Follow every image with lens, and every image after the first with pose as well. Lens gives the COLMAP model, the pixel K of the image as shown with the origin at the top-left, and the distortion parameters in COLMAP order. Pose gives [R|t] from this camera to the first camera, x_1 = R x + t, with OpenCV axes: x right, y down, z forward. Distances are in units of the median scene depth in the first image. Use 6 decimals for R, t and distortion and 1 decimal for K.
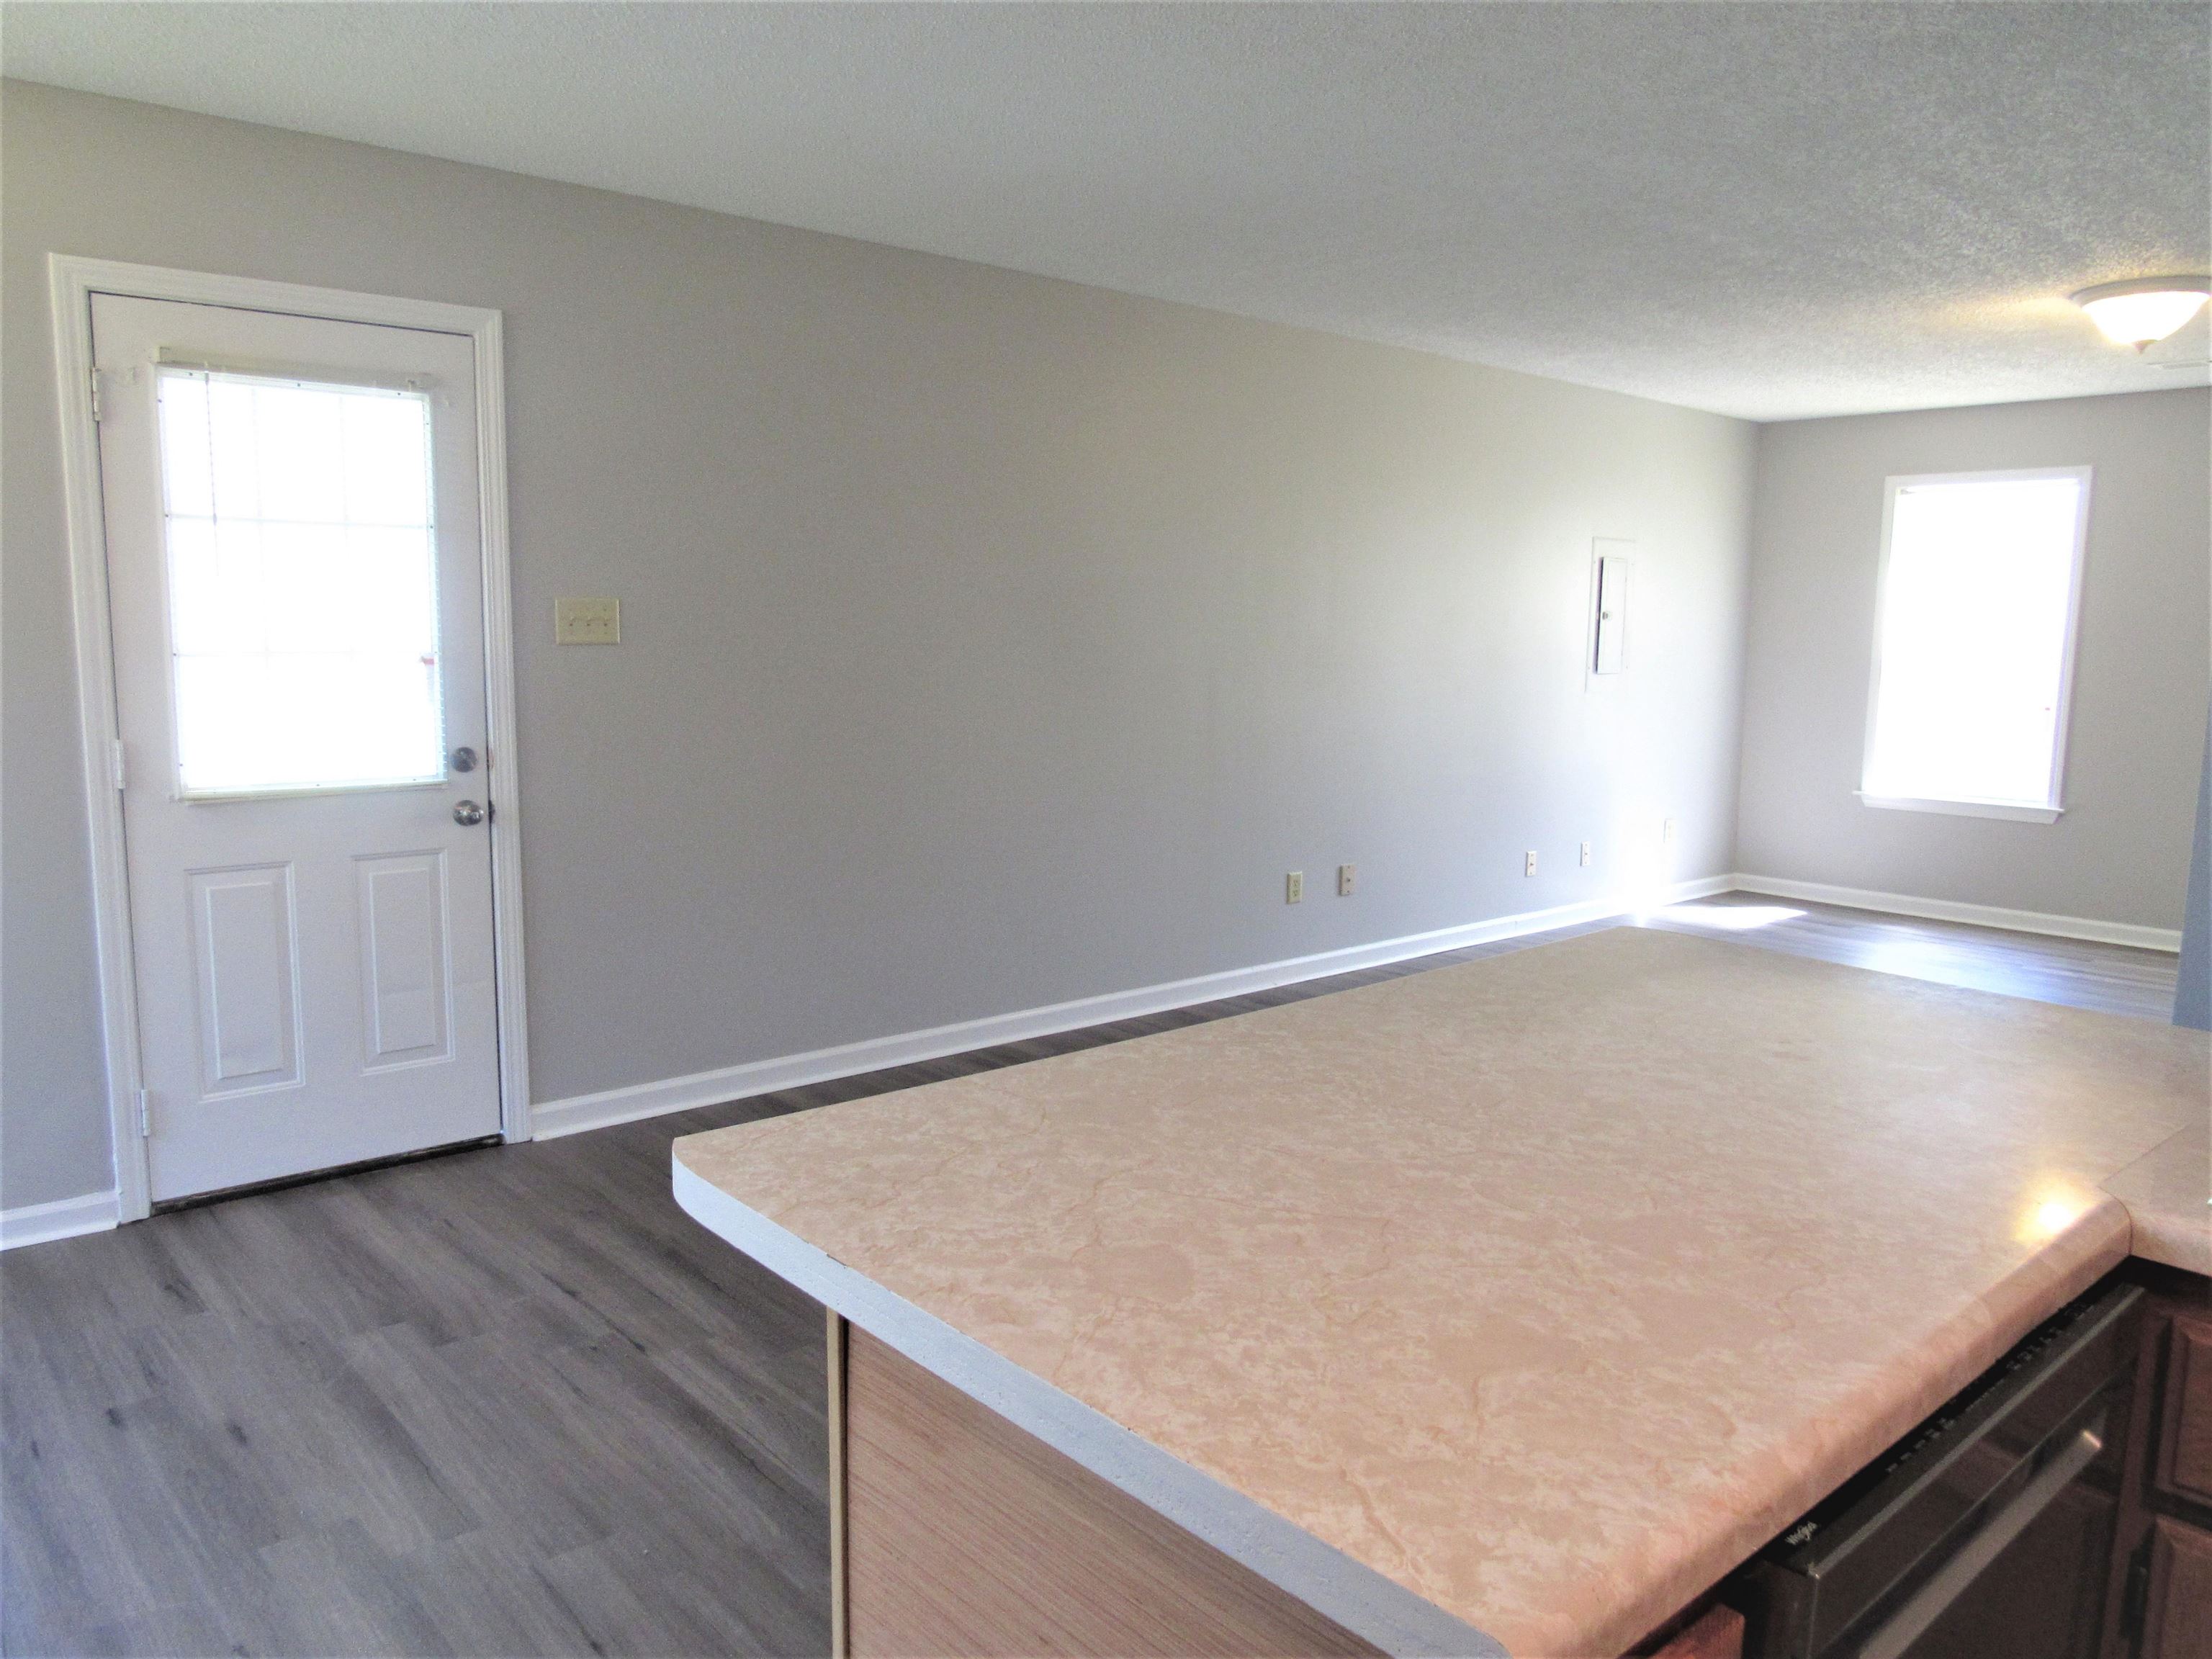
lens RADIAL K [[1588.2, 0, 1097.8], [0, 1588.2, 840.9], [0, 0, 1]] dist [-0.039639, 0.043887]
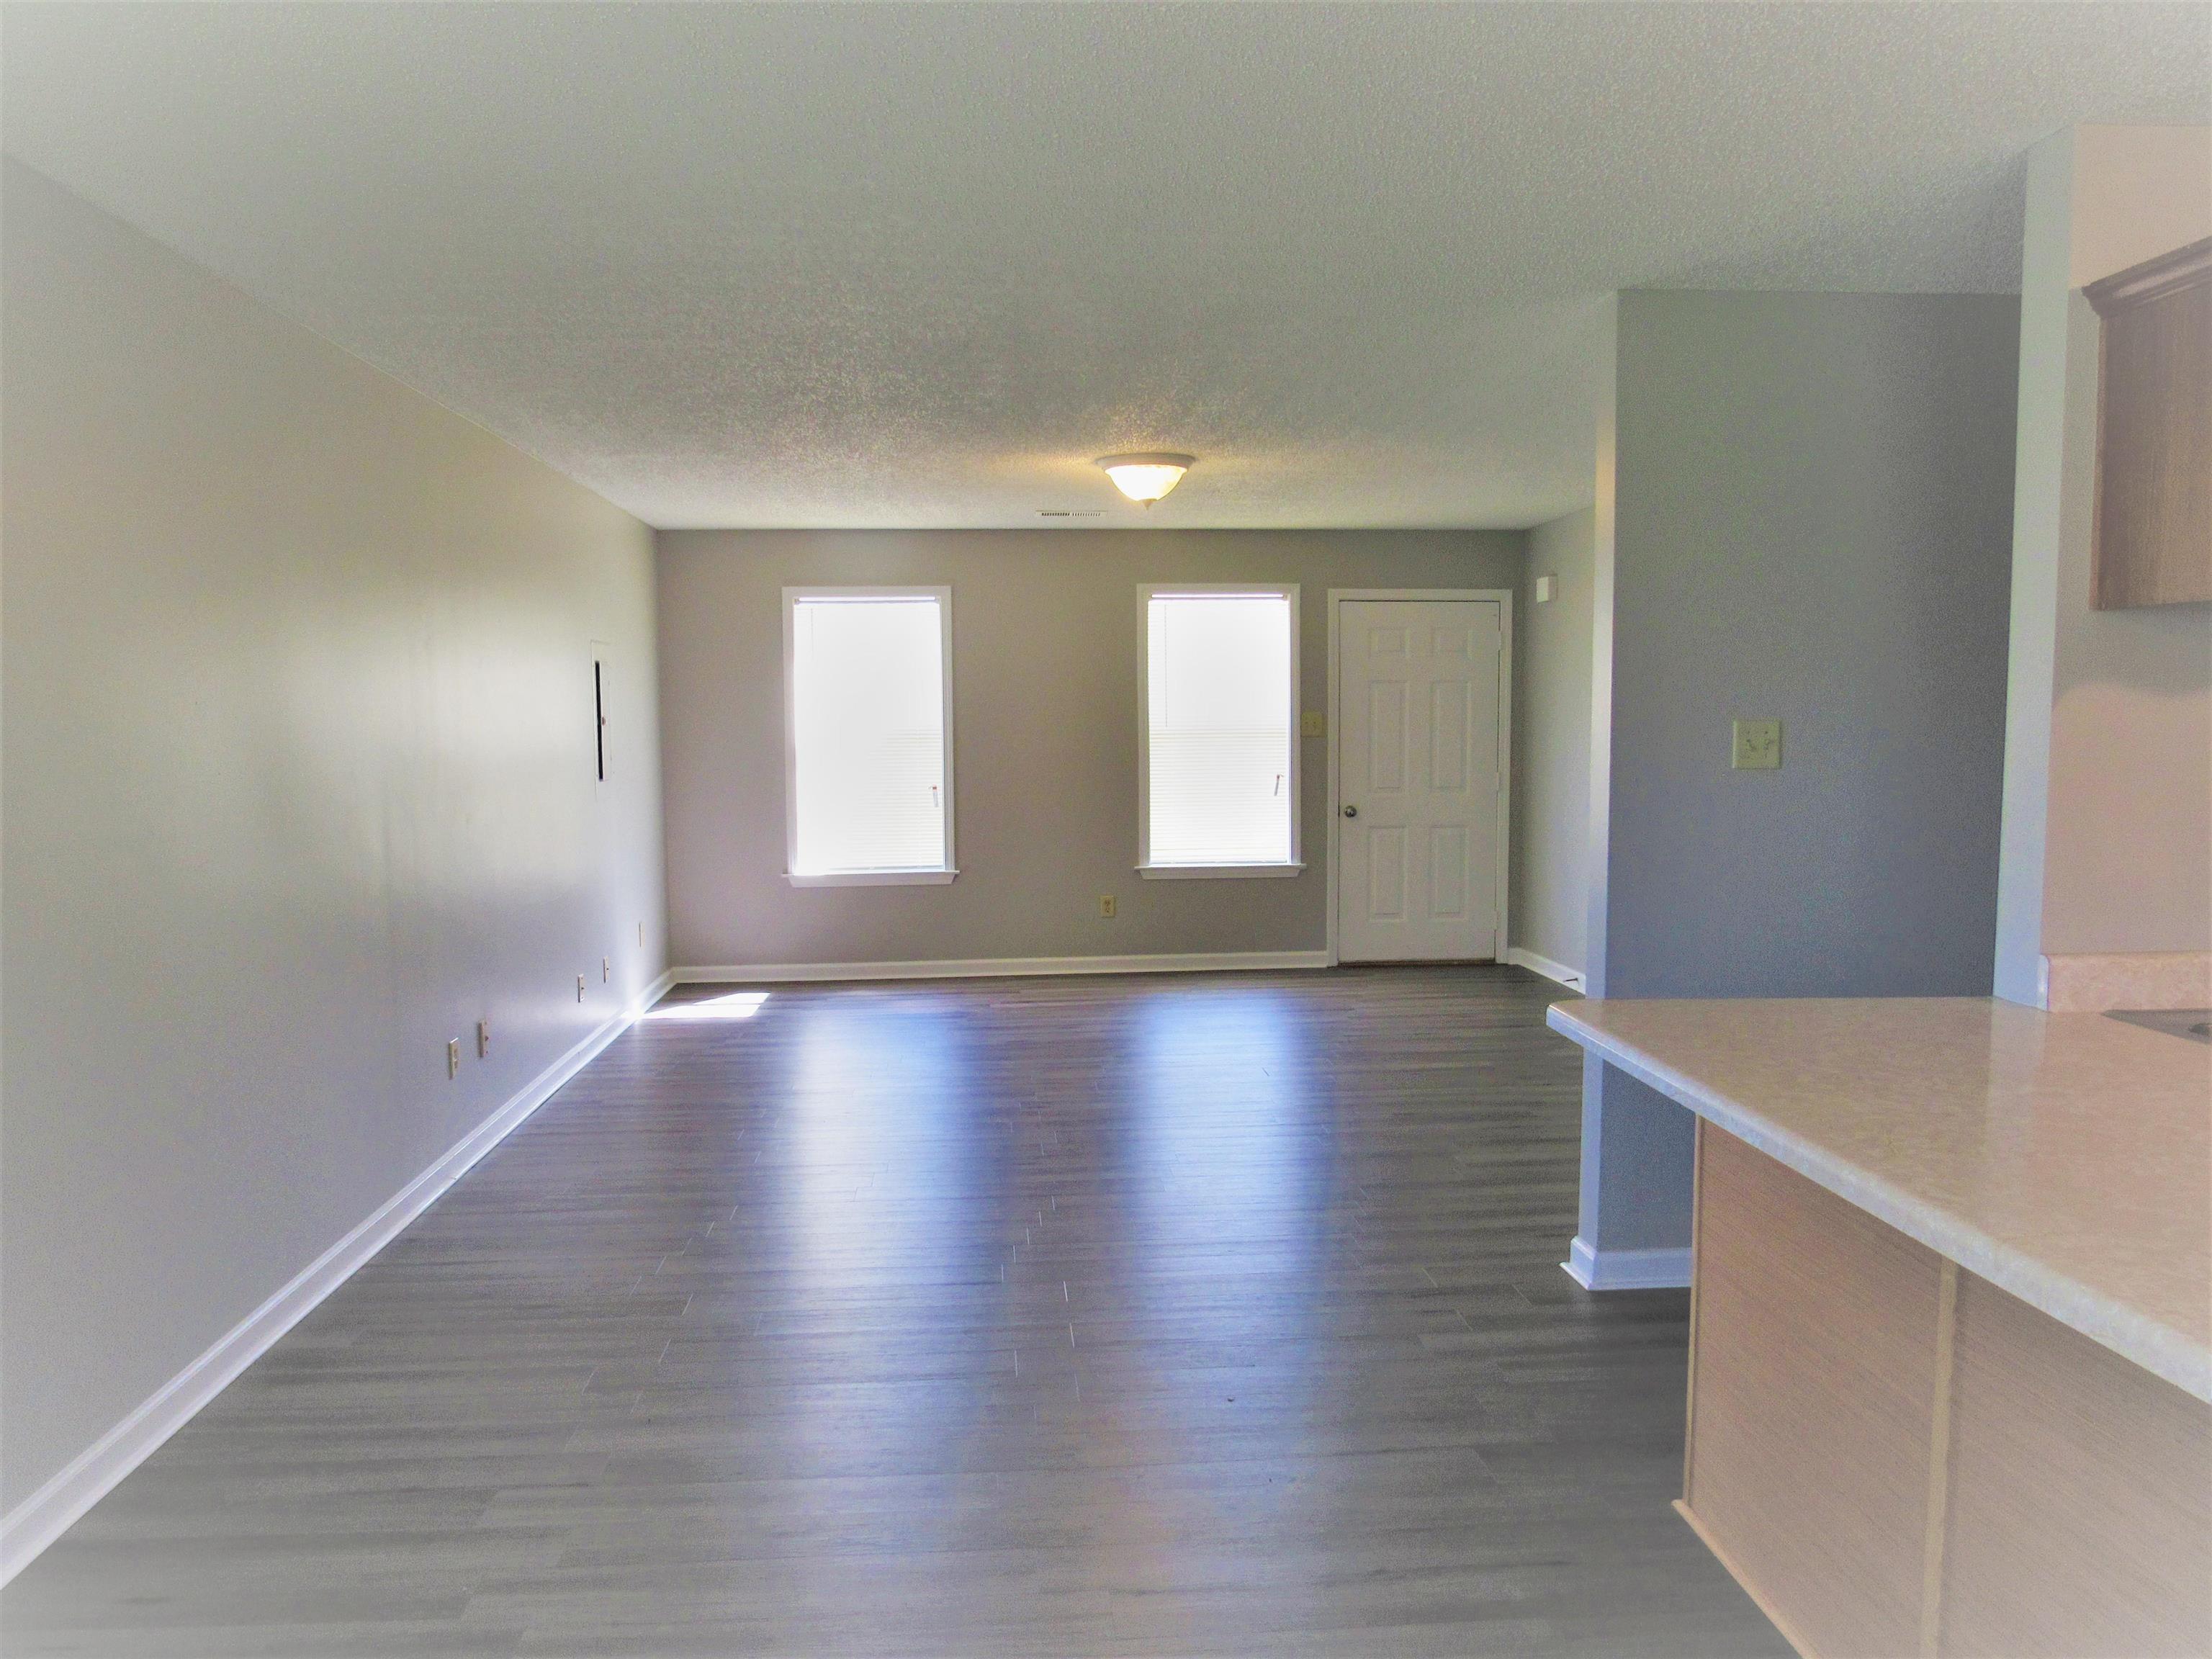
lens RADIAL K [[1588.2, 0, 1097.8], [0, 1588.2, 840.9], [0, 0, 1]] dist [-0.039639, 0.043887]
pose [[0.603370, -0.086710, 0.792733, -0.272676], [0.127748, 0.991743, 0.011246, -0.042601], [-0.787163, 0.094484, 0.609465, 0.180736]]
